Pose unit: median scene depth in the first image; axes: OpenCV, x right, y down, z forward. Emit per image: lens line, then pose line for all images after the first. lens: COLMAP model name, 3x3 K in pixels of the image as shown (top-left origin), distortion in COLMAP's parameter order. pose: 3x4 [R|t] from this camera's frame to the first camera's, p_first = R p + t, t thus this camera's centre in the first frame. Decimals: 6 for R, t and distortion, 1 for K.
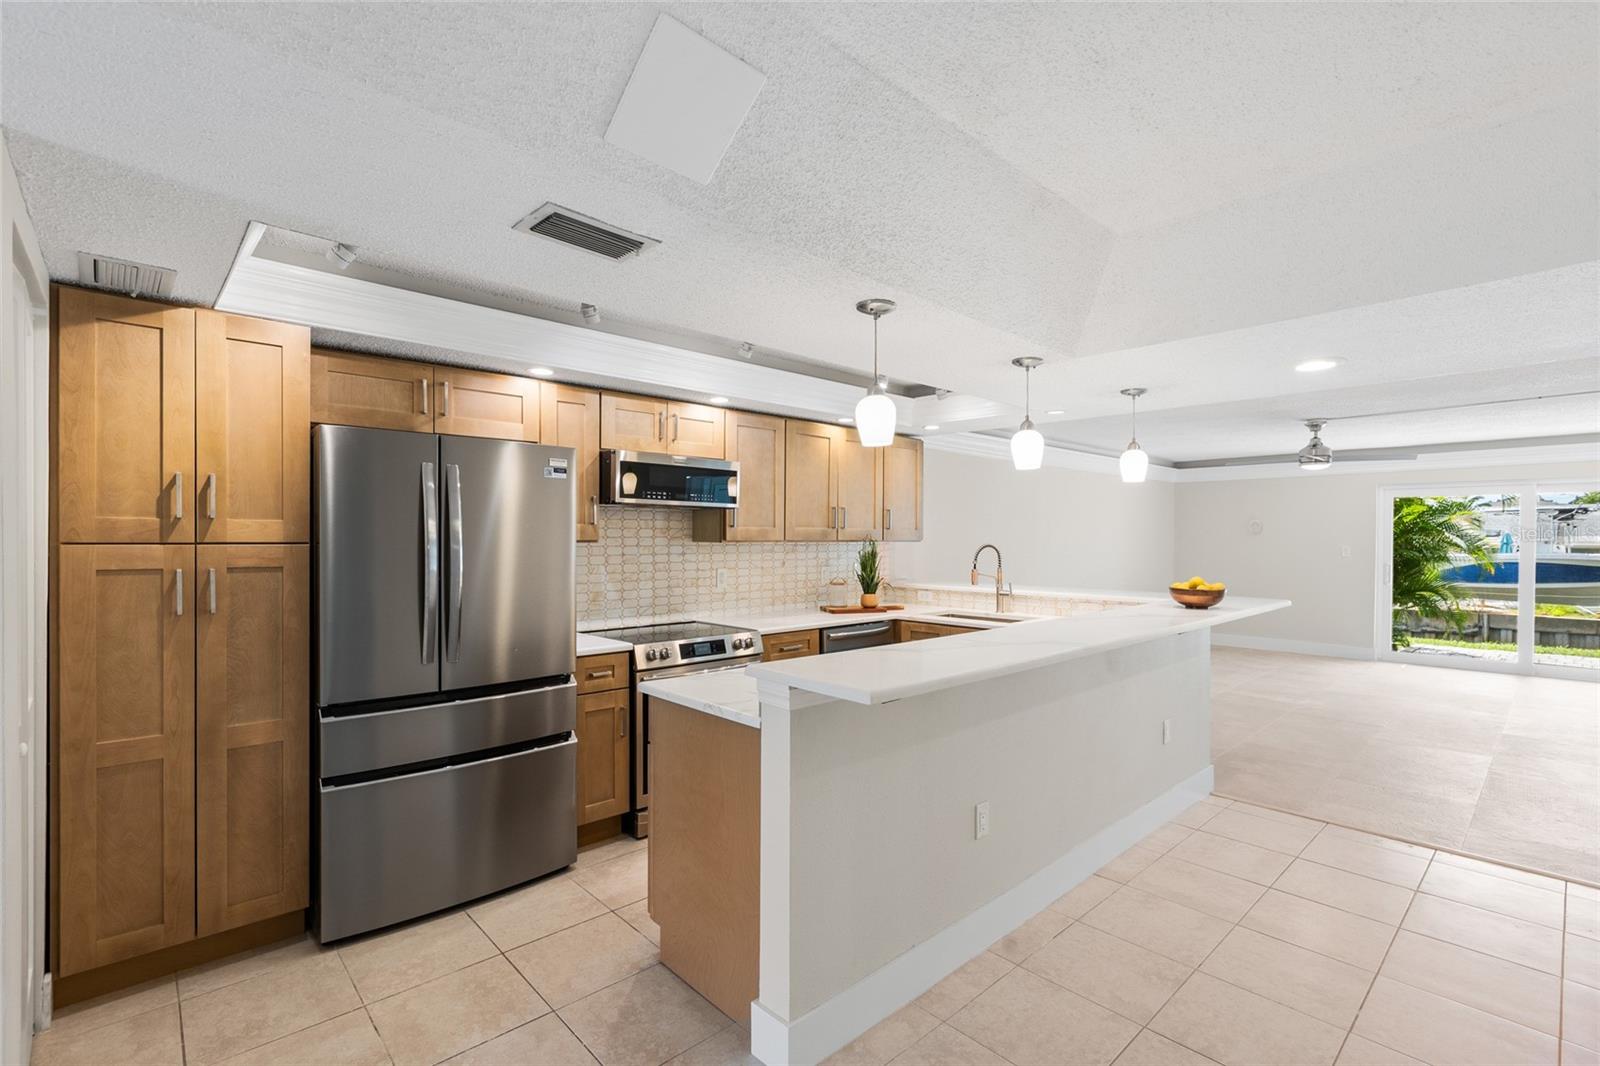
lens RADIAL K [[722.9, 0, 802.4], [0, 722.9, 544.7], [0, 0, 1]] dist [0.001799, -0.000302]
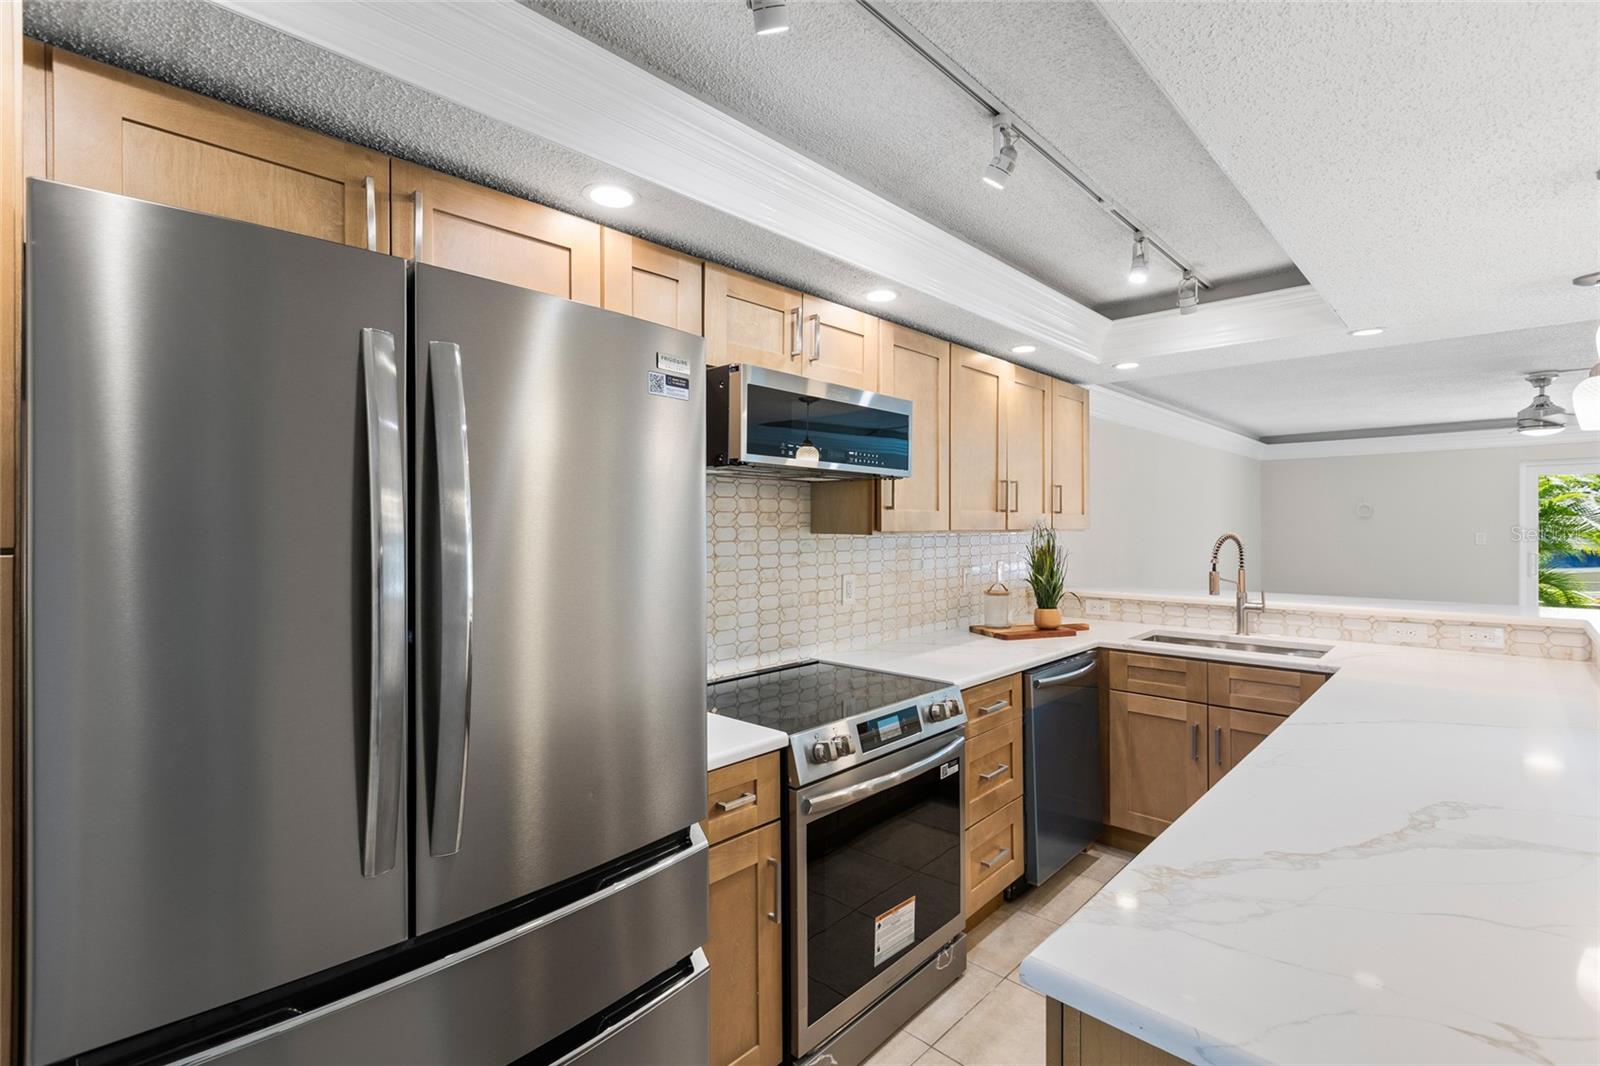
lens RADIAL K [[722.9, 0, 803.0], [0, 722.9, 524.9], [0, 0, 1]] dist [0.001799, -0.000302]
pose [[0.998284, -0.004811, 0.058362, -0.194902], [0.005400, 0.999936, -0.009936, -0.005313], [-0.058311, 0.010234, 0.998246, 0.372334]]
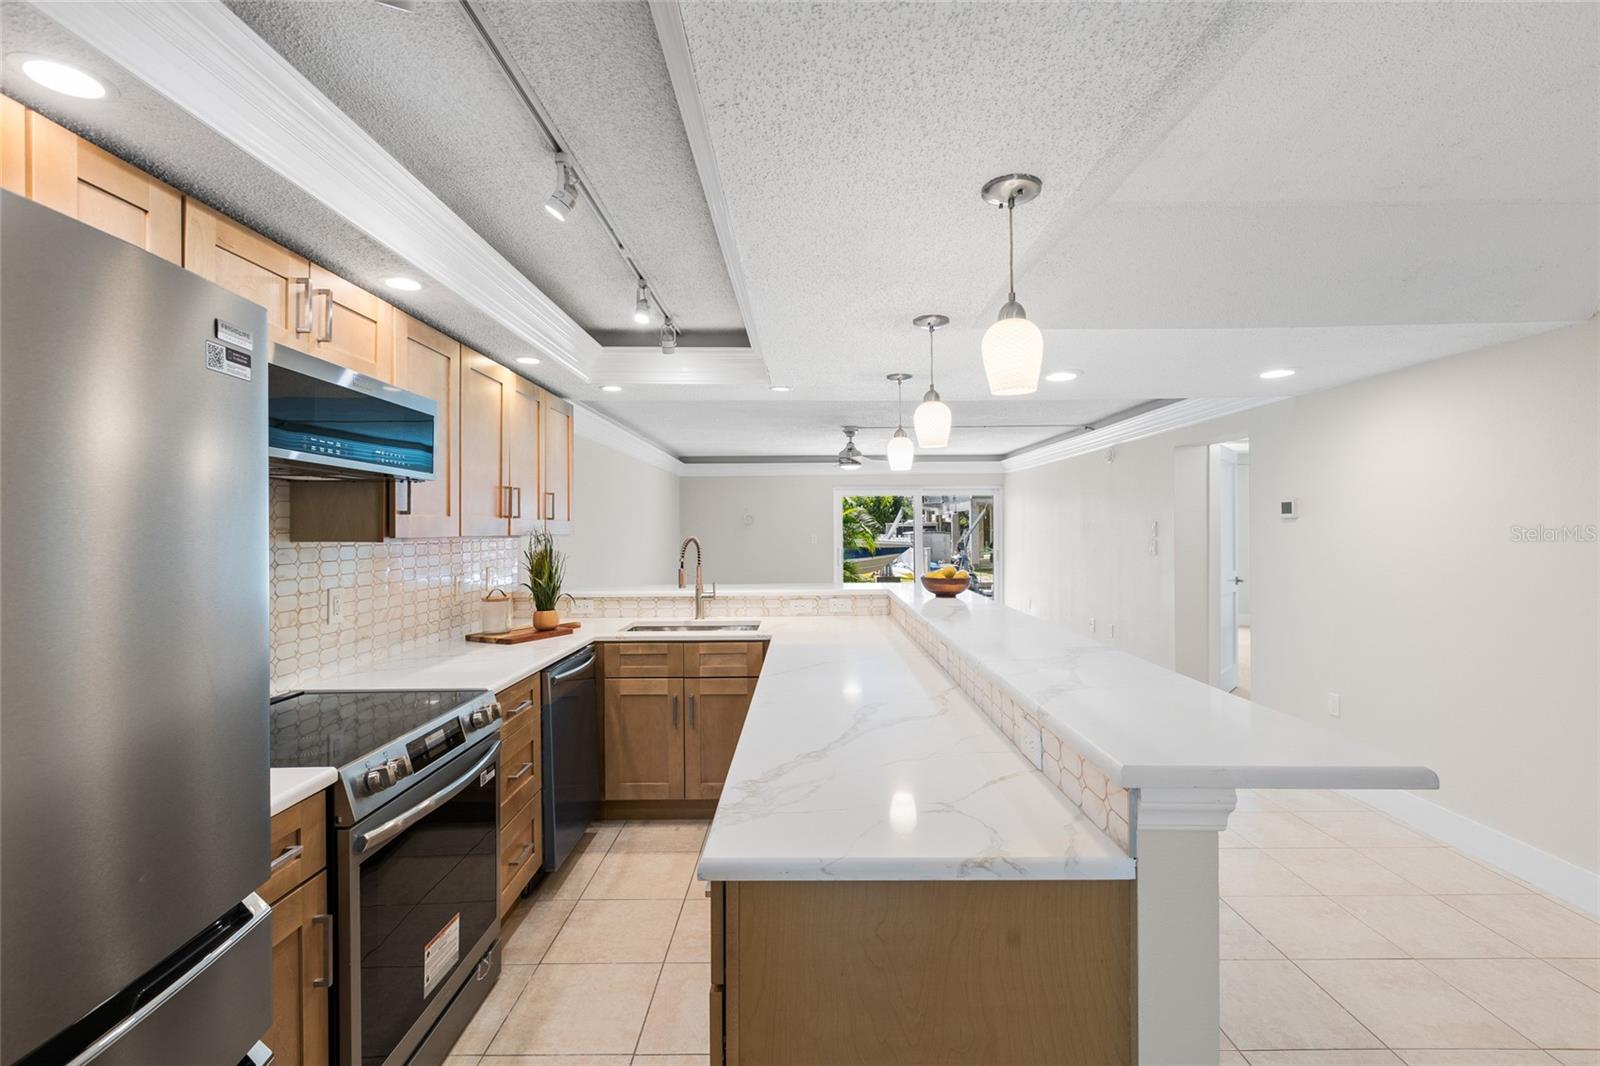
lens RADIAL K [[722.9, 0, 808.2], [0, 722.9, 524.9], [0, 0, 1]] dist [0.001799, -0.000302]
pose [[0.677952, -0.002548, 0.735102, -0.282832], [0.015211, 0.999829, -0.010562, -0.004932], [-0.734949, 0.018342, 0.677874, 0.363412]]
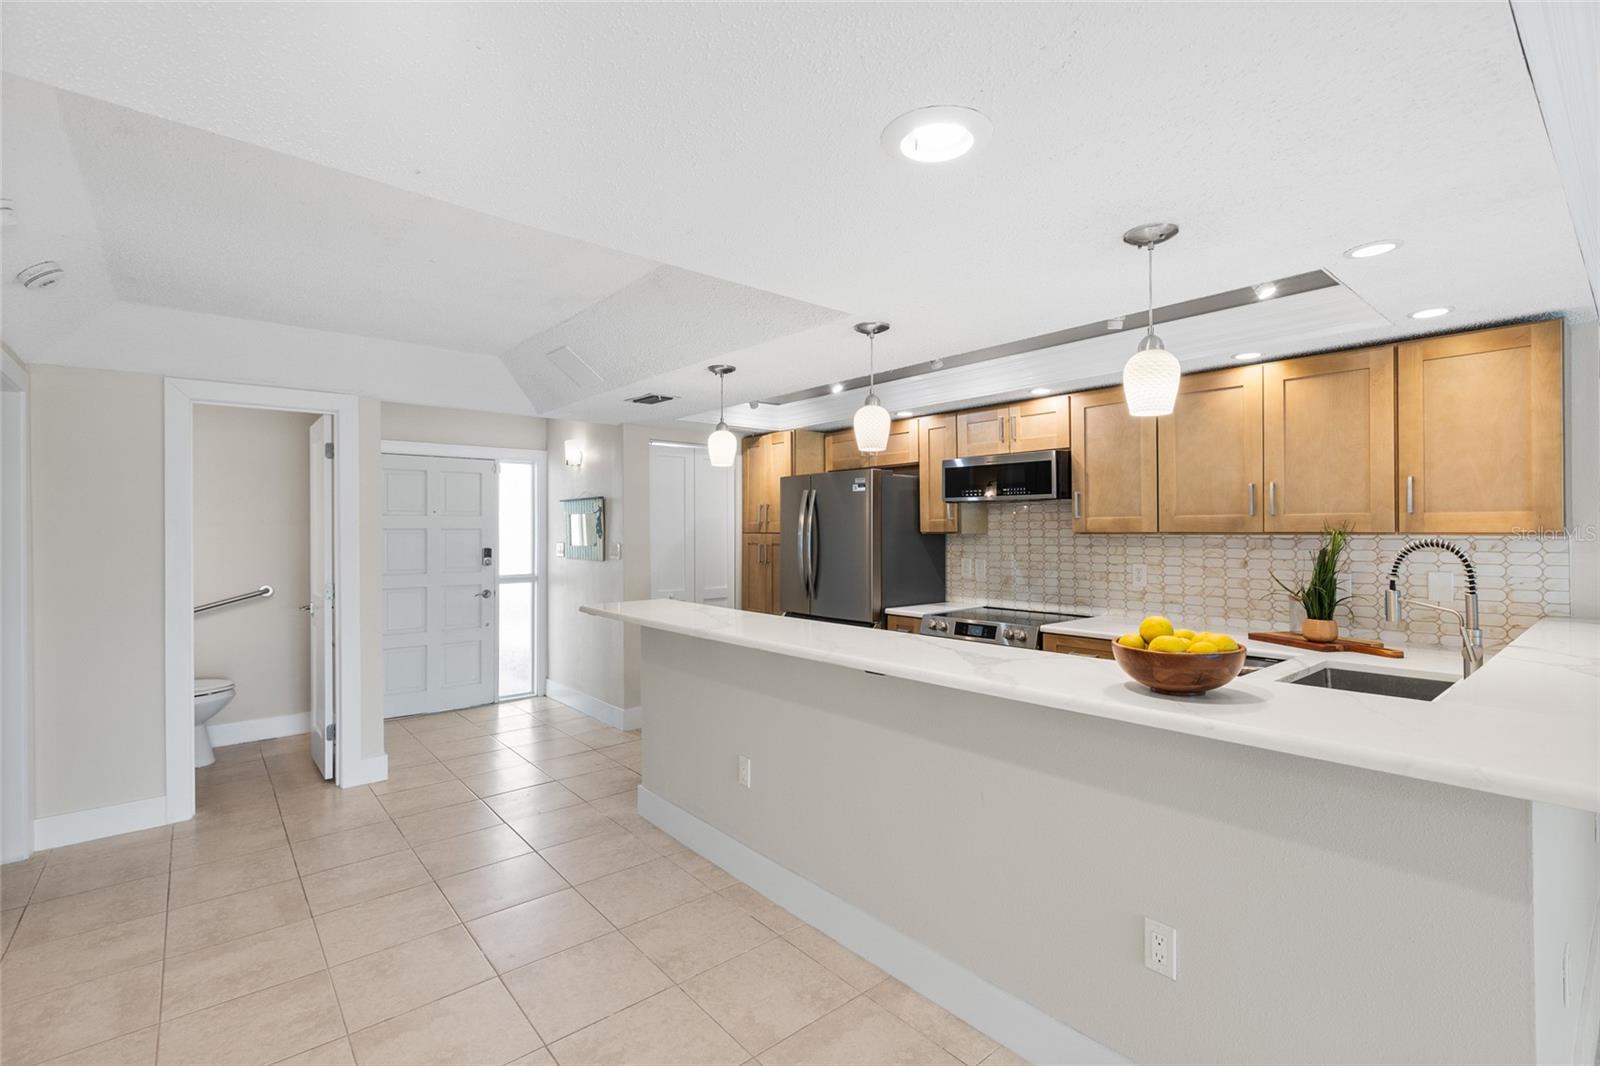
lens RADIAL K [[722.9, 0, 806.6], [0, 722.9, 526.6], [0, 0, 1]] dist [0.001799, -0.000302]
pose [[-0.047393, -0.004270, -0.998867, 0.808944], [-0.005479, 0.999977, -0.004015, -0.007173], [0.998861, 0.005283, -0.047416, 0.658001]]
